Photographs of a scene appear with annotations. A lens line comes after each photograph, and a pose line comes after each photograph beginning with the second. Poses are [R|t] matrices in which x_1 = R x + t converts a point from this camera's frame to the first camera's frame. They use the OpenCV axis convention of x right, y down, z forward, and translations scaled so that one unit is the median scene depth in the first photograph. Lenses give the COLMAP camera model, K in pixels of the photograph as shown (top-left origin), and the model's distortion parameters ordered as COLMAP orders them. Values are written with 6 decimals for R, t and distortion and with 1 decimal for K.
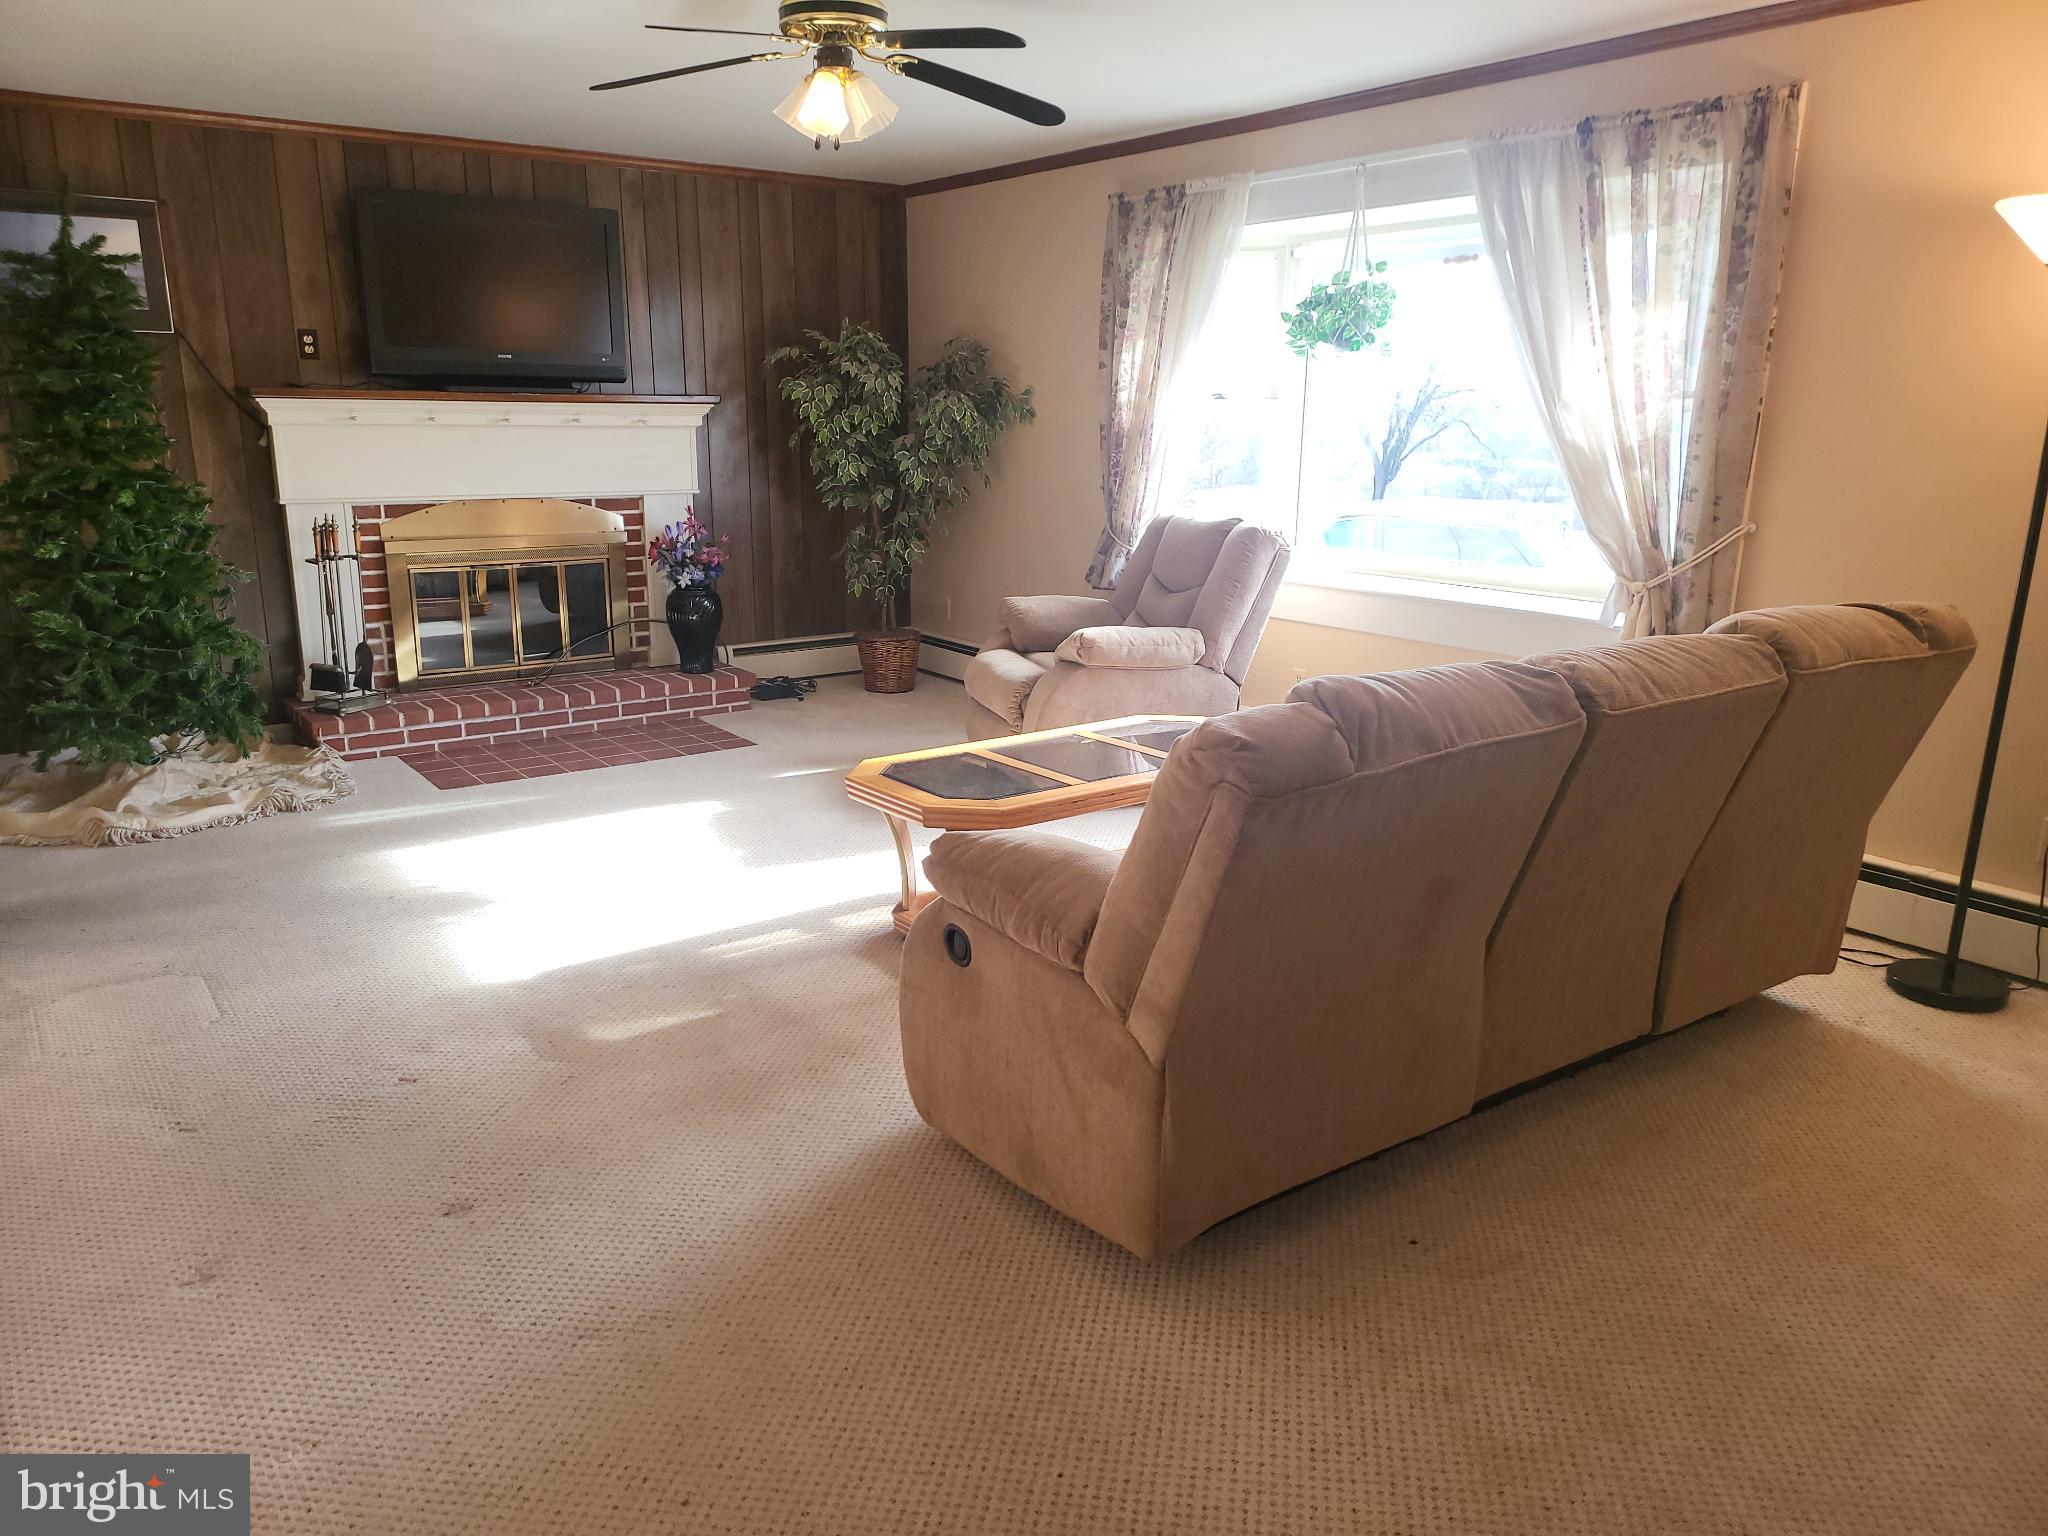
lens RADIAL K [[1440.4, 0, 1016.7], [0, 1440.4, 778.1], [0, 0, 1]] dist [0.076515, -0.085382]
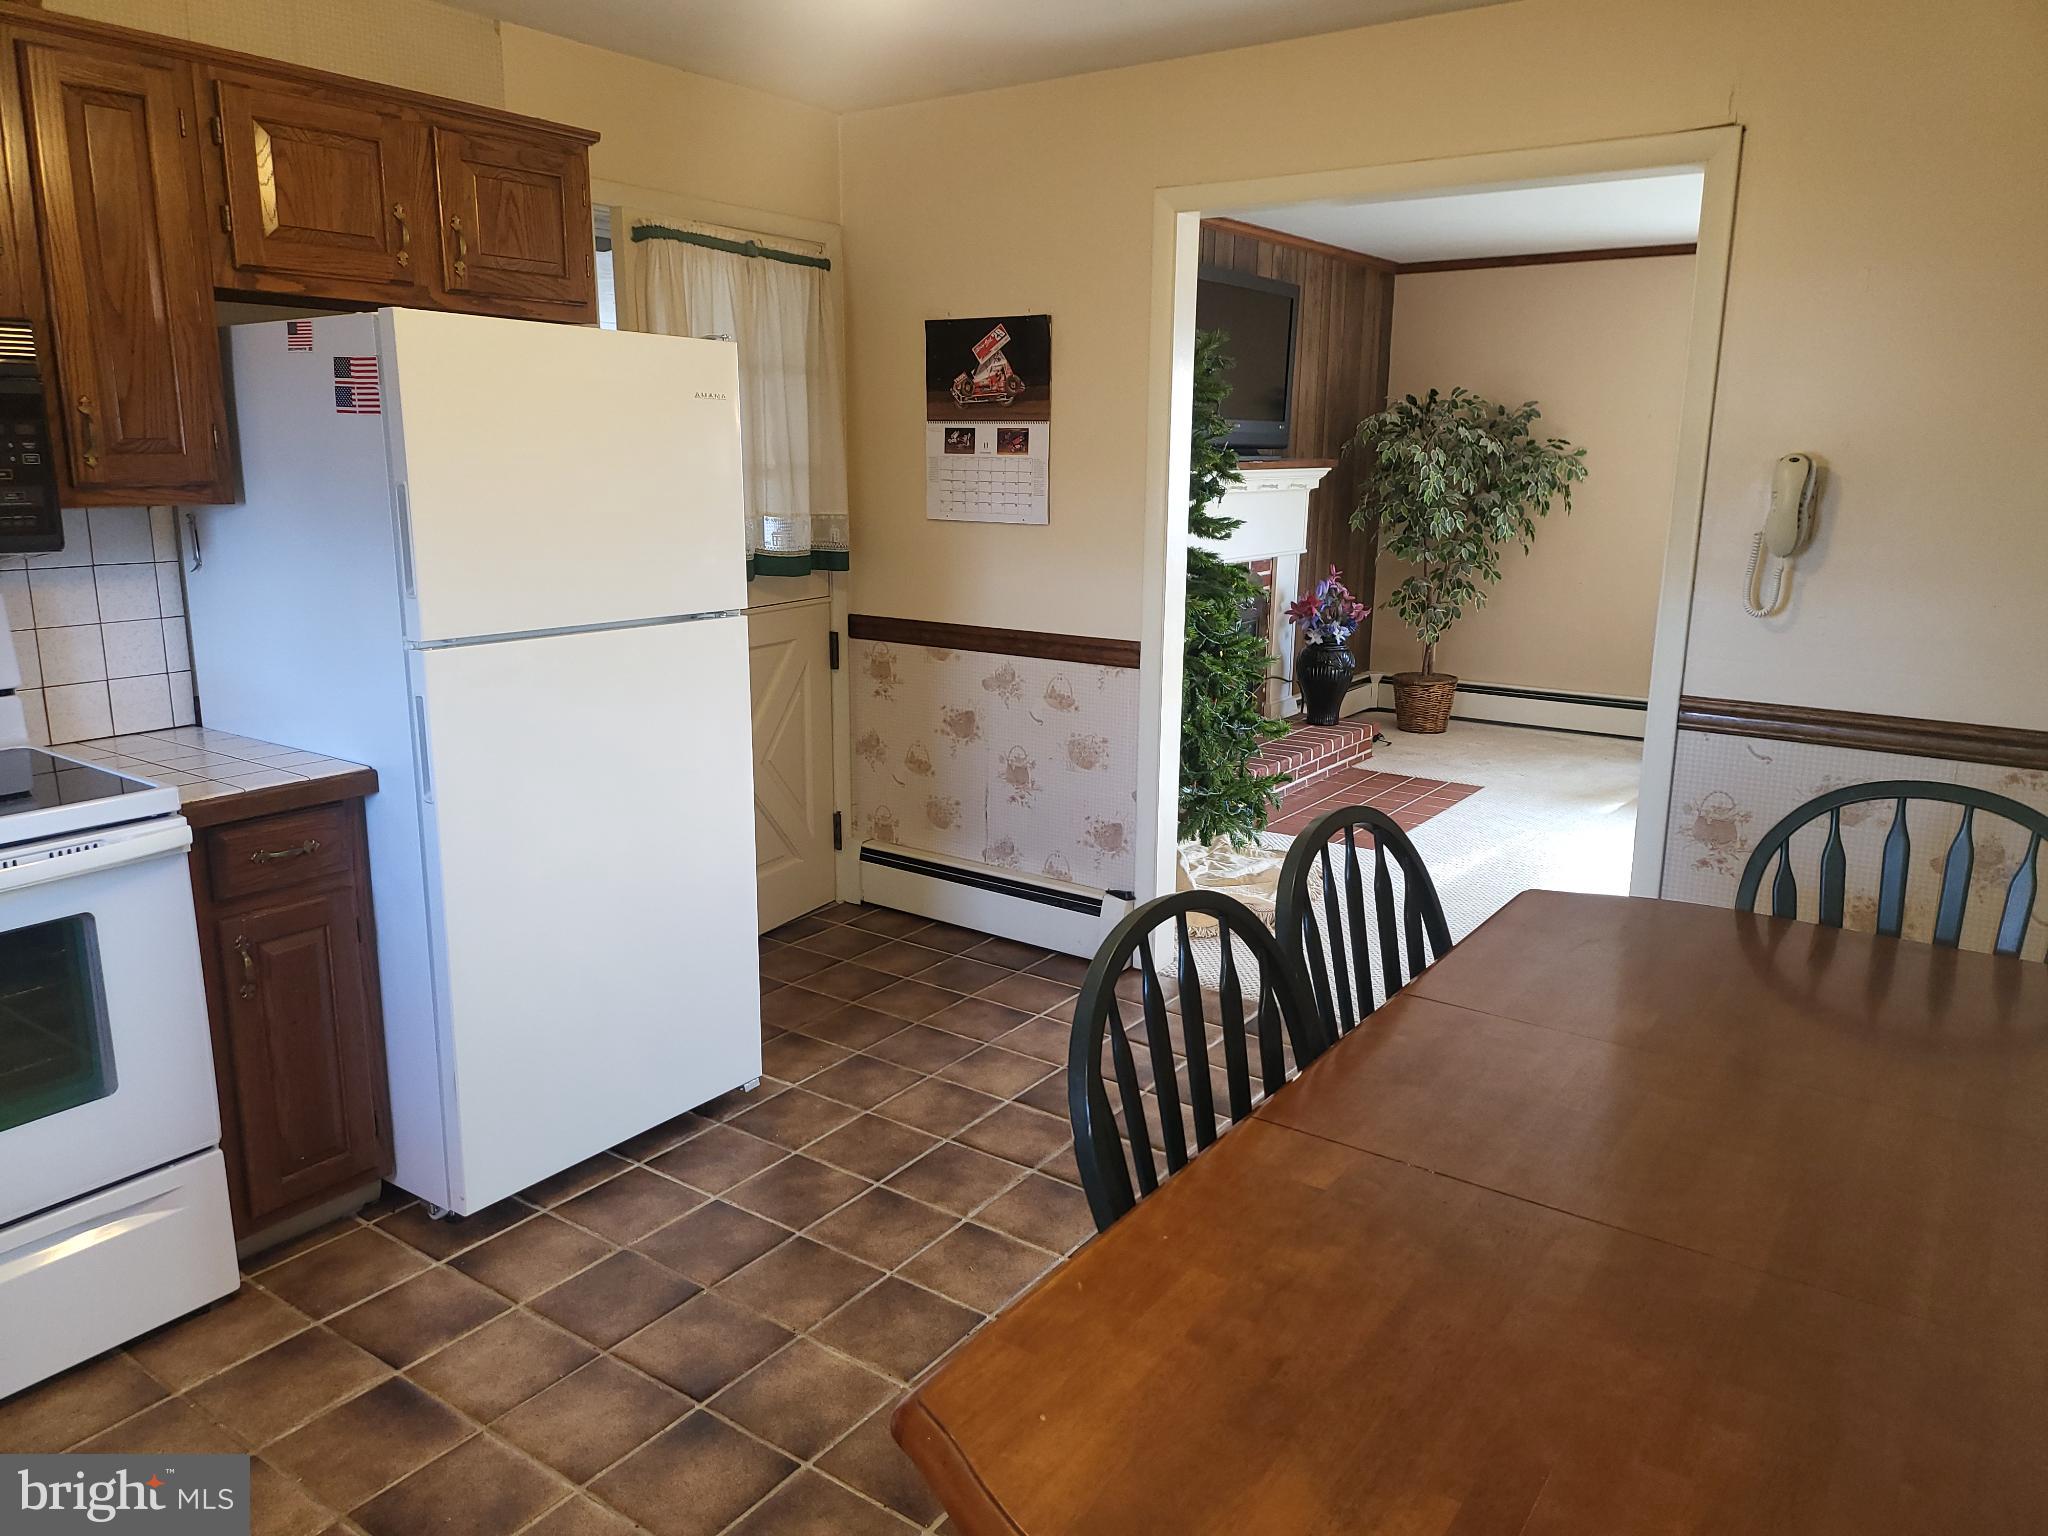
lens RADIAL K [[1440.4, 0, 1002.7], [0, 1440.4, 767.3], [0, 0, 1]] dist [0.076515, -0.085382]
pose [[0.948200, -0.069412, 0.309997, -1.016326], [0.079772, 0.996595, -0.020851, -0.051114], [-0.307495, 0.044500, 0.950509, 0.115425]]
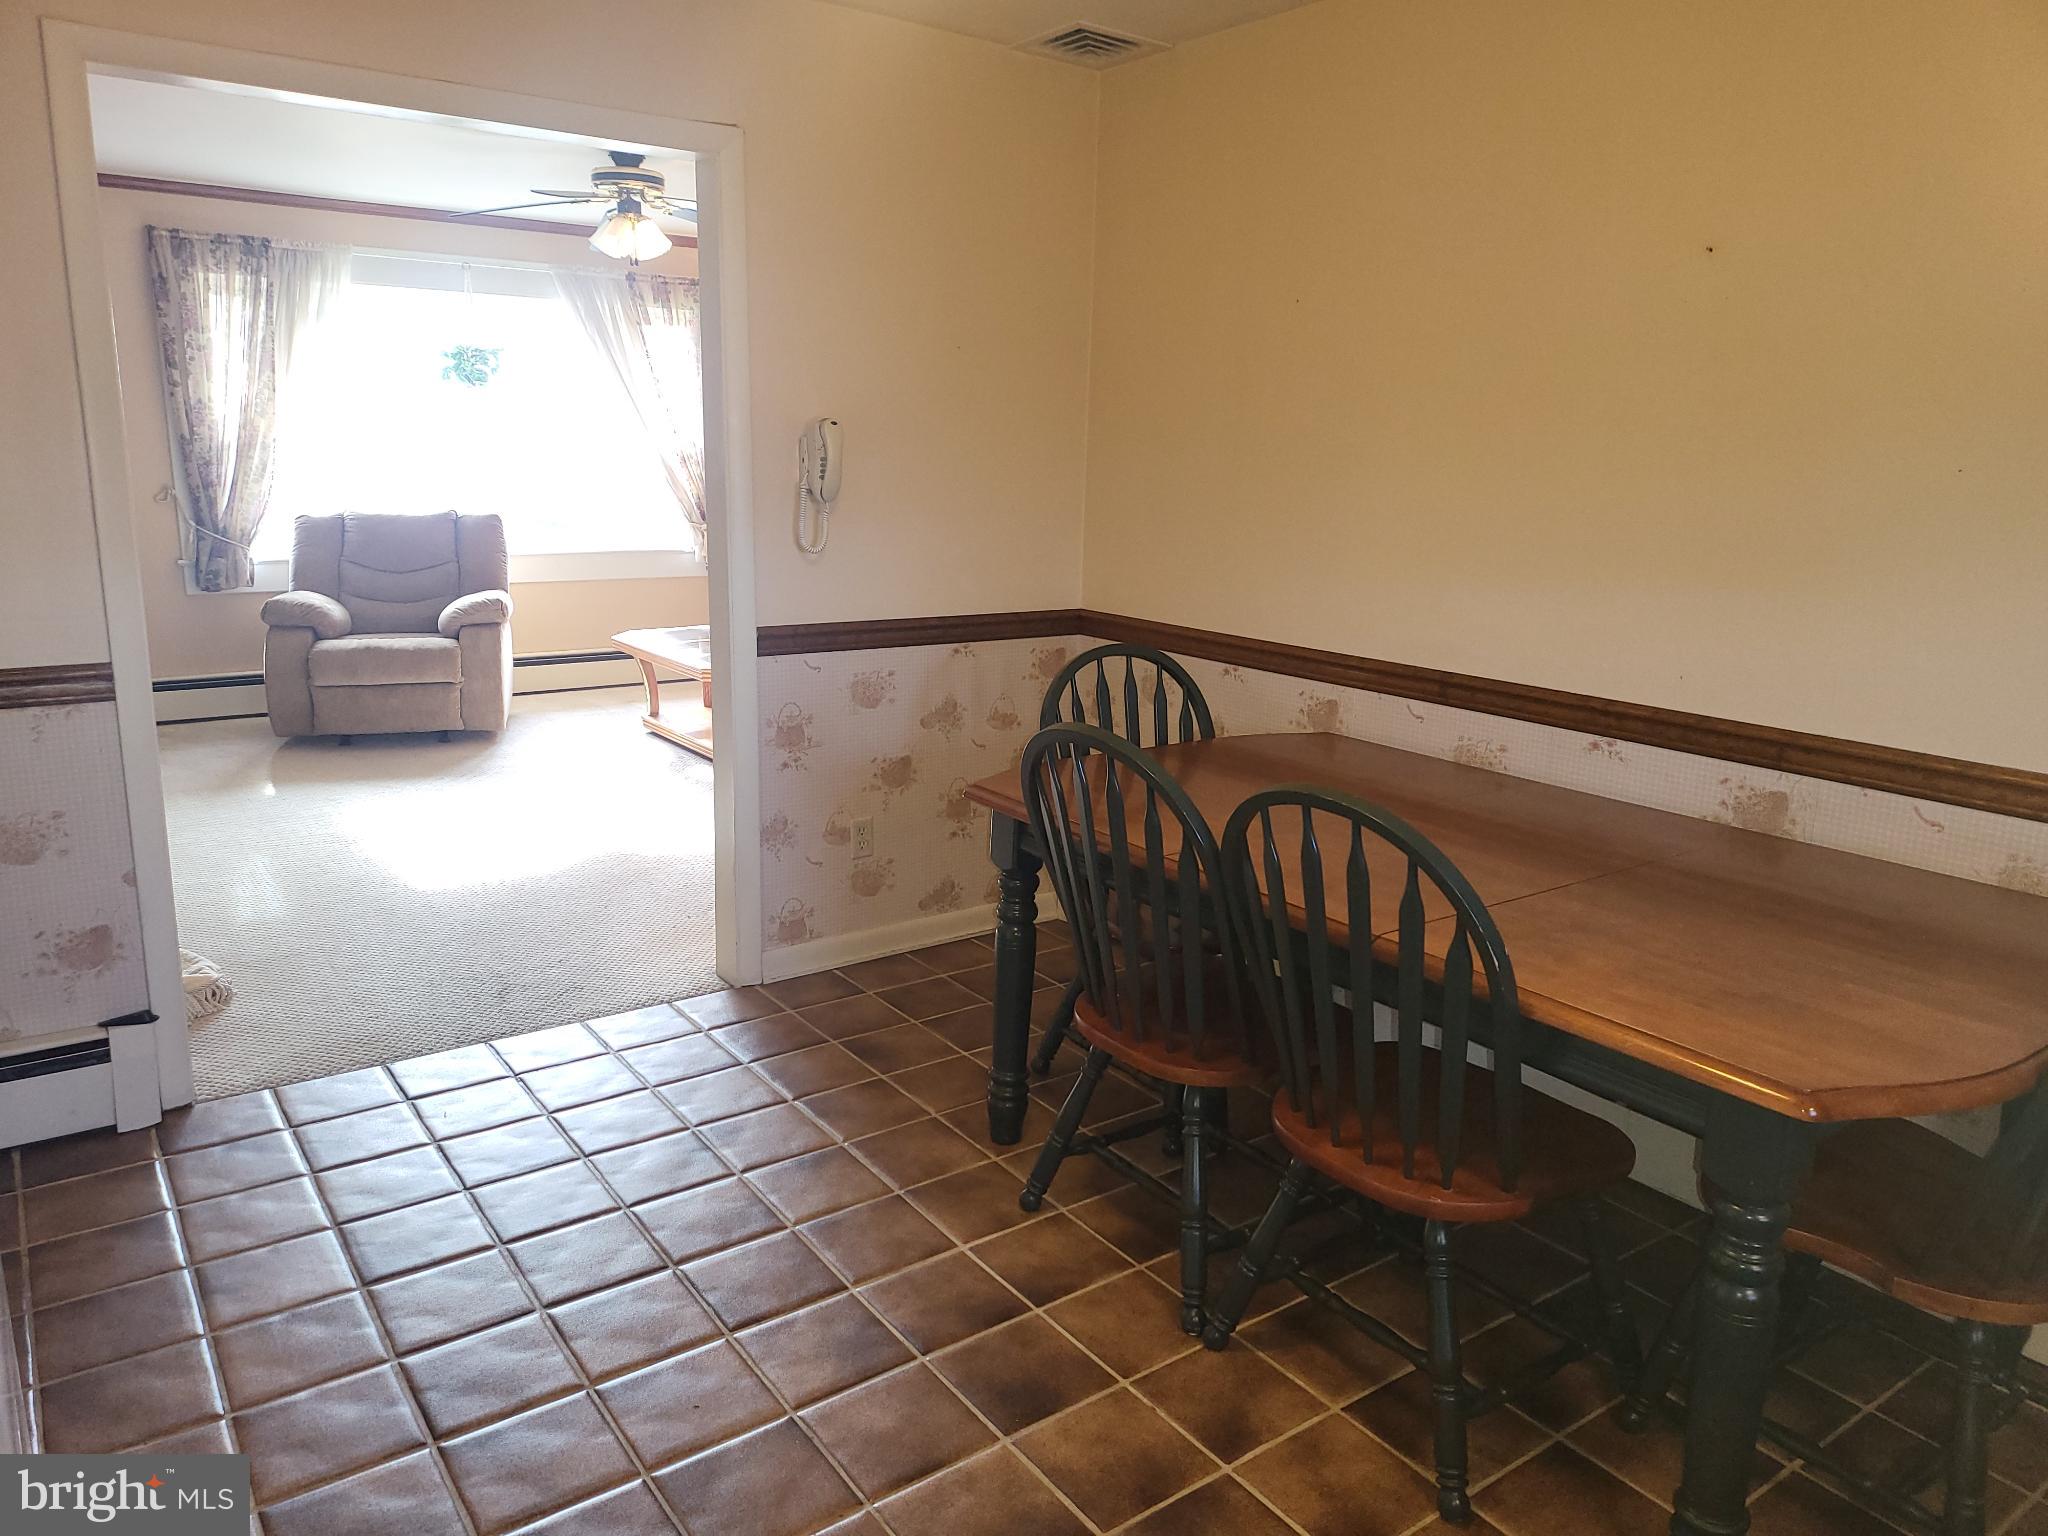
lens RADIAL K [[1440.4, 0, 1028.7], [0, 1440.4, 748.7], [0, 0, 1]] dist [0.076515, -0.085382]
pose [[0.000458, -0.219617, 0.975586, -1.258479], [0.231781, 0.949042, 0.213533, -0.138119], [-0.972768, 0.226025, 0.051338, 0.476461]]
